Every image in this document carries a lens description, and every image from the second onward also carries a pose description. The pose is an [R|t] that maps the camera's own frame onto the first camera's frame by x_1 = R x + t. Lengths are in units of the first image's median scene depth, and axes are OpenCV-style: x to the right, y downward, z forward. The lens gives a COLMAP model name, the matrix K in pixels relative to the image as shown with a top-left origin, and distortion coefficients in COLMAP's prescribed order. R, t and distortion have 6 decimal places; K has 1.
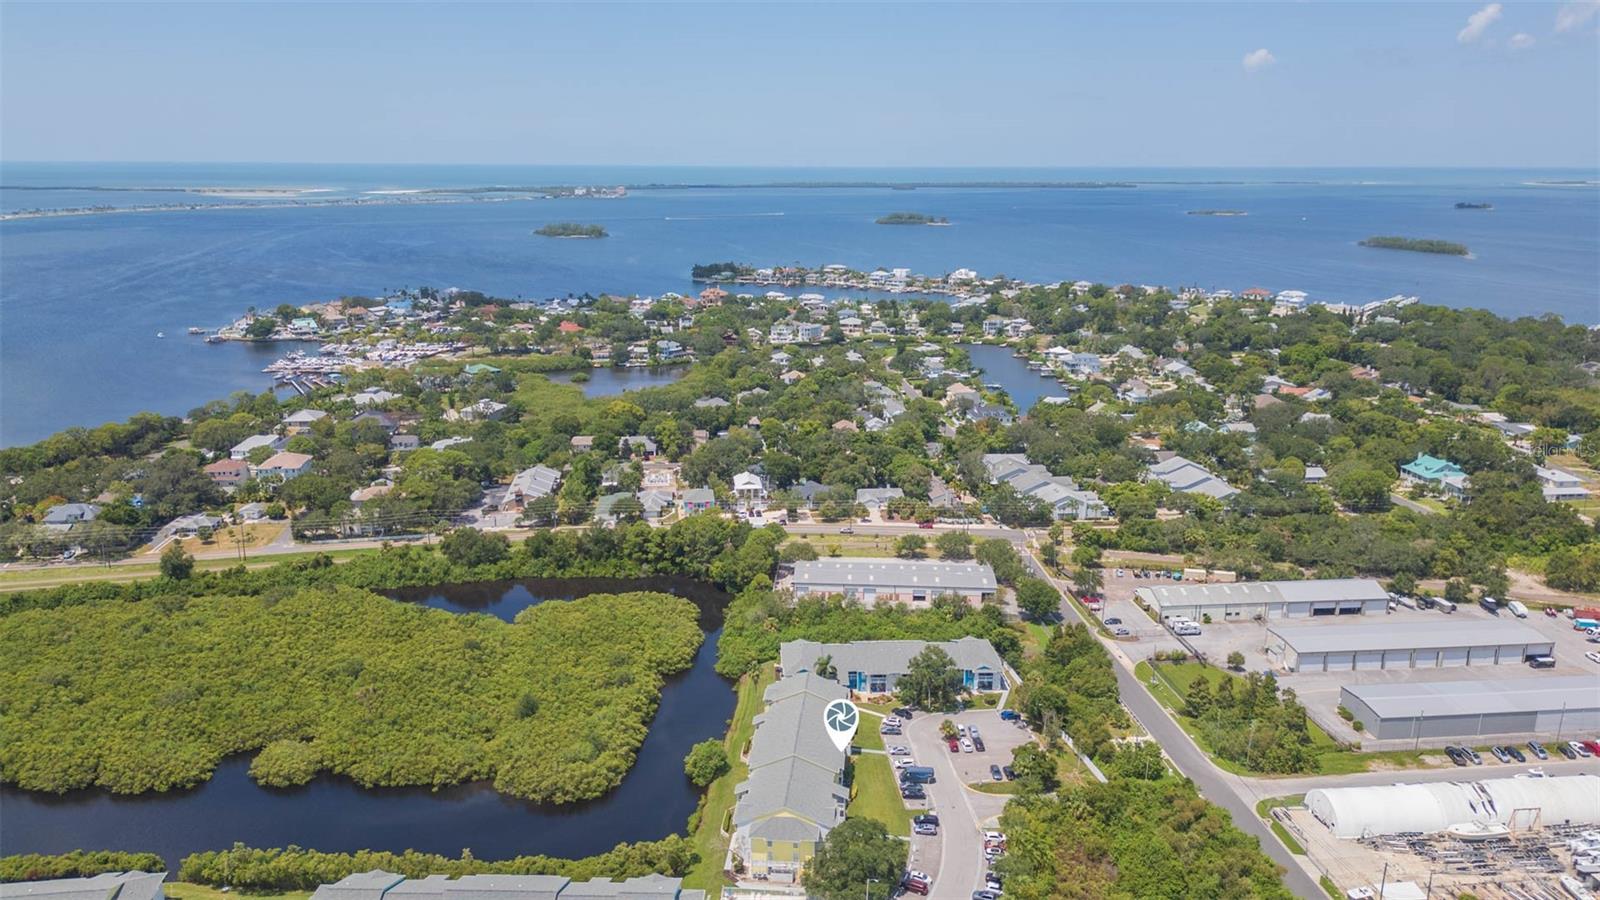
lens RADIAL K [[1140.9, 0, 798.0], [0, 1140.9, 445.3], [0, 0, 1]] dist [0.031875, -0.023734]
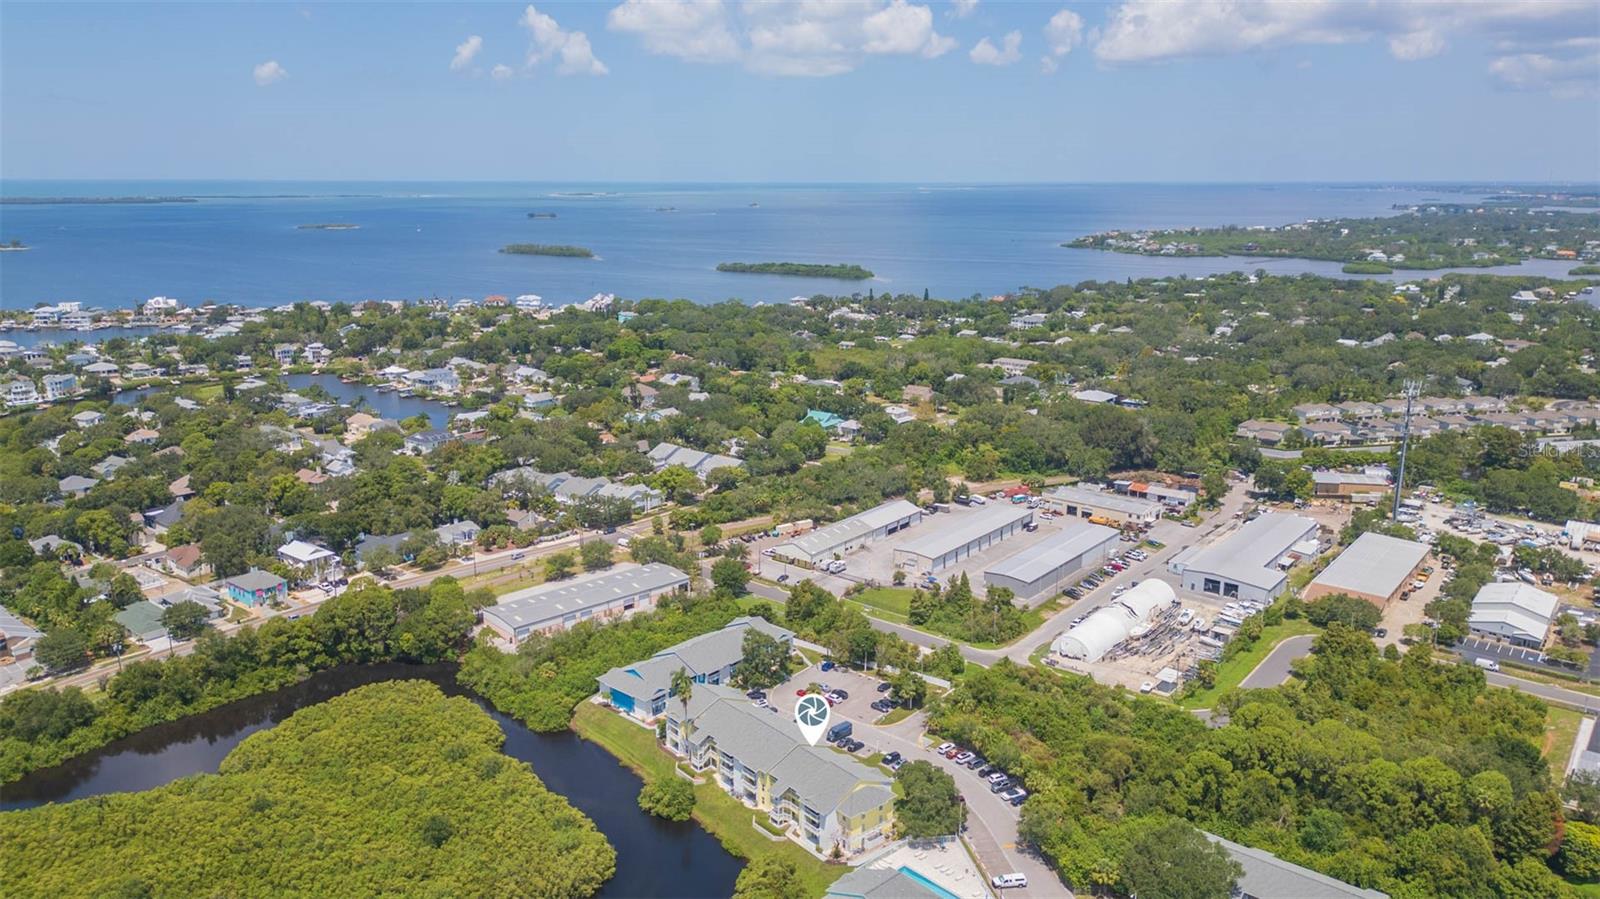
lens RADIAL K [[1140.9, 0, 803.3], [0, 1140.9, 450.8], [0, 0, 1]] dist [0.031875, -0.023734]
pose [[0.690265, -0.168093, 0.703761, -0.206061], [0.173042, 0.982767, 0.065010, -0.017523], [-0.702560, 0.076906, 0.707456, 0.073364]]
